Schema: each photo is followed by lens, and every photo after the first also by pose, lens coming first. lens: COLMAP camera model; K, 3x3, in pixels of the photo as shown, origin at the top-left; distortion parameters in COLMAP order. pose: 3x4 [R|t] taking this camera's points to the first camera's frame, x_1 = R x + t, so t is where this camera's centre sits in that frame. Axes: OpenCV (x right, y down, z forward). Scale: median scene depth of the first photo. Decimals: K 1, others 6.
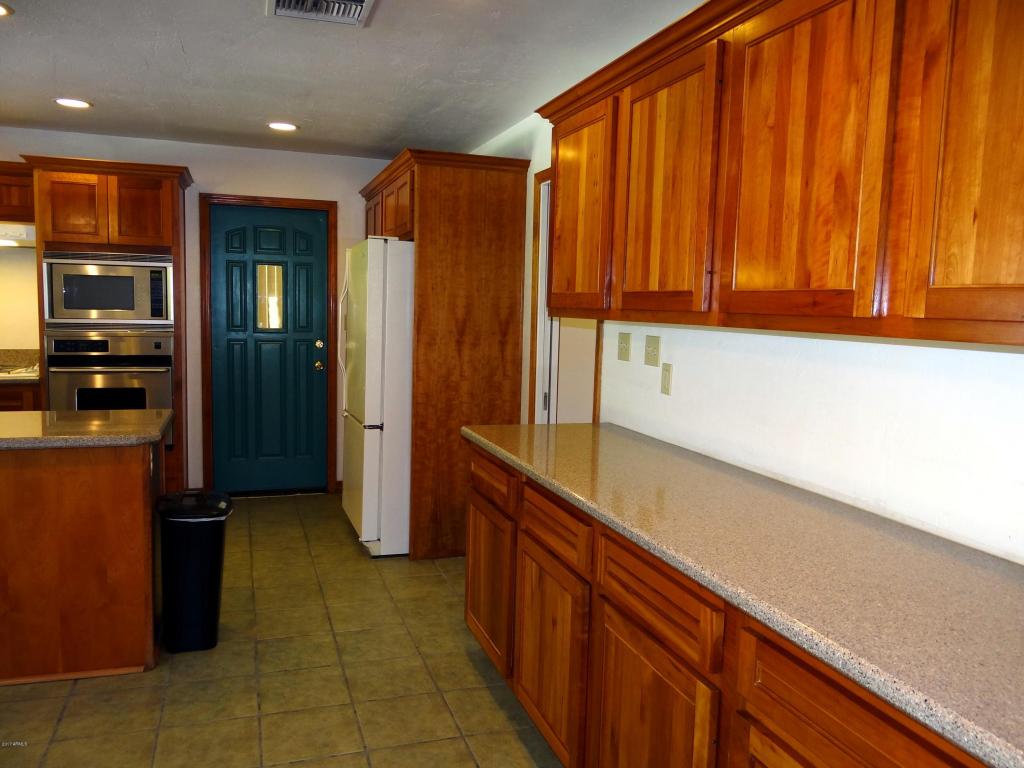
lens RADIAL K [[809.7, 0, 514.0], [0, 809.7, 378.9], [0, 0, 1]] dist [-0.000437, -0.010538]
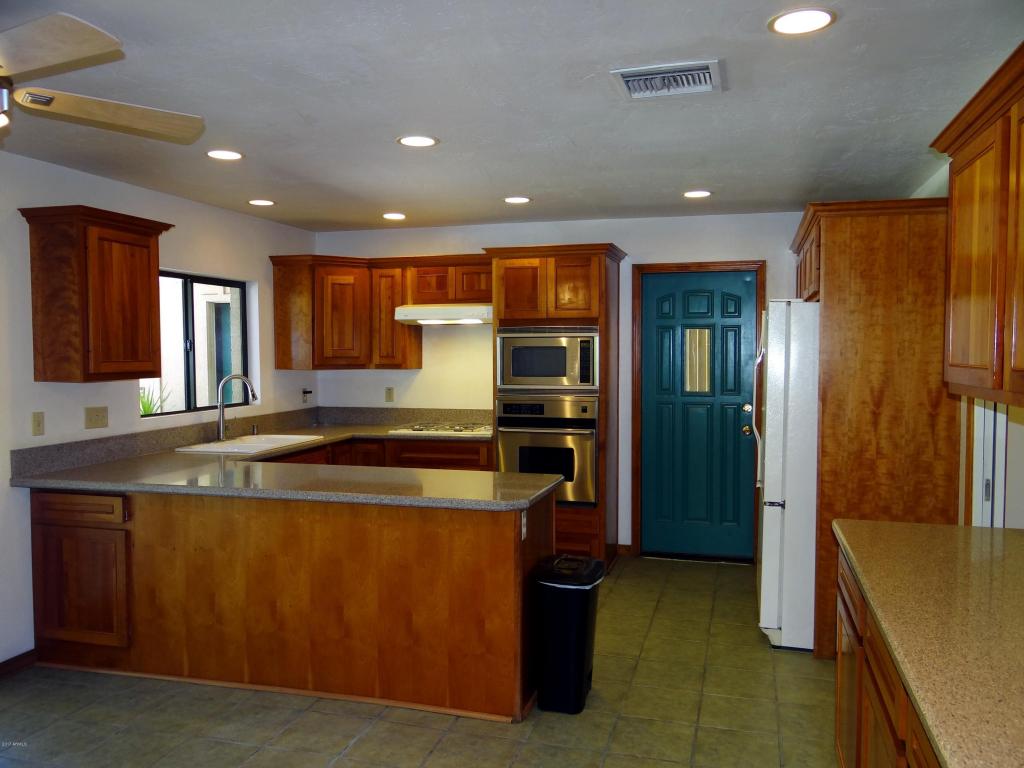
lens RADIAL K [[807.6, 0, 512.0], [0, 807.6, 384.0], [0, 0, 1]] dist [0.007600, -0.012869]
pose [[0.823278, -0.000675, -0.567639, 0.103880], [-0.030924, 0.998461, -0.046039, -0.025714], [0.566796, 0.055456, 0.821990, 0.064816]]
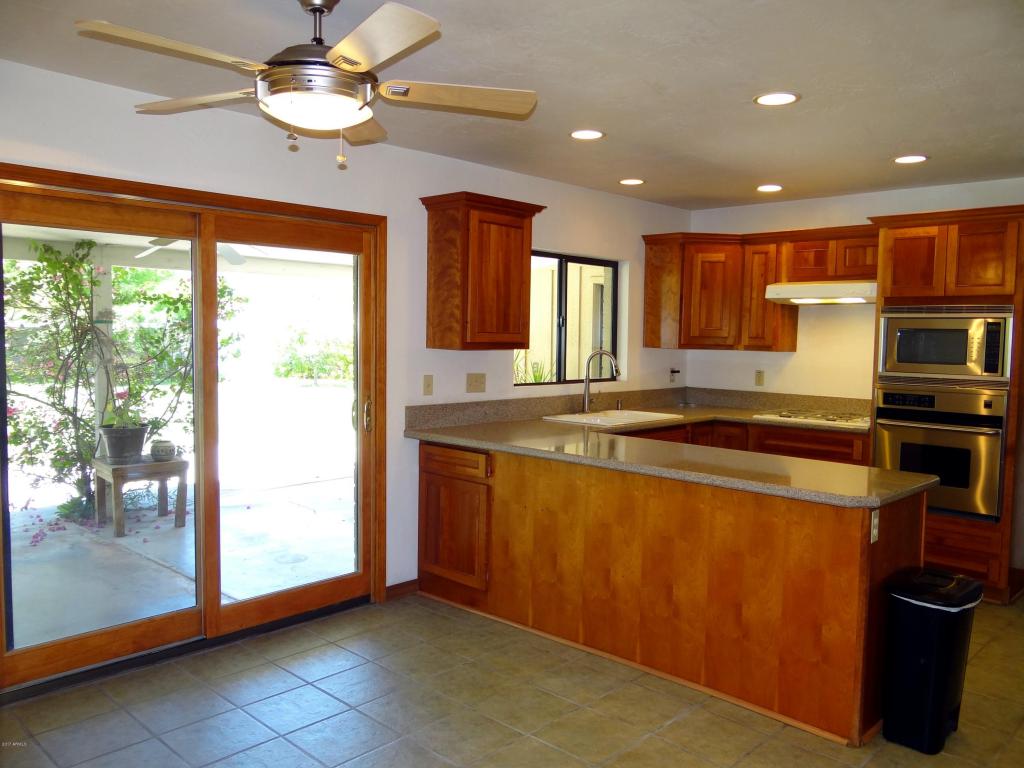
lens RADIAL K [[809.7, 0, 514.0], [0, 809.7, 378.9], [0, 0, 1]] dist [-0.000437, -0.010538]
pose [[0.466972, 0.037459, -0.883478, 0.125853], [-0.091035, 0.995830, -0.005894, -0.018408], [0.879574, 0.083180, 0.468435, 0.119196]]
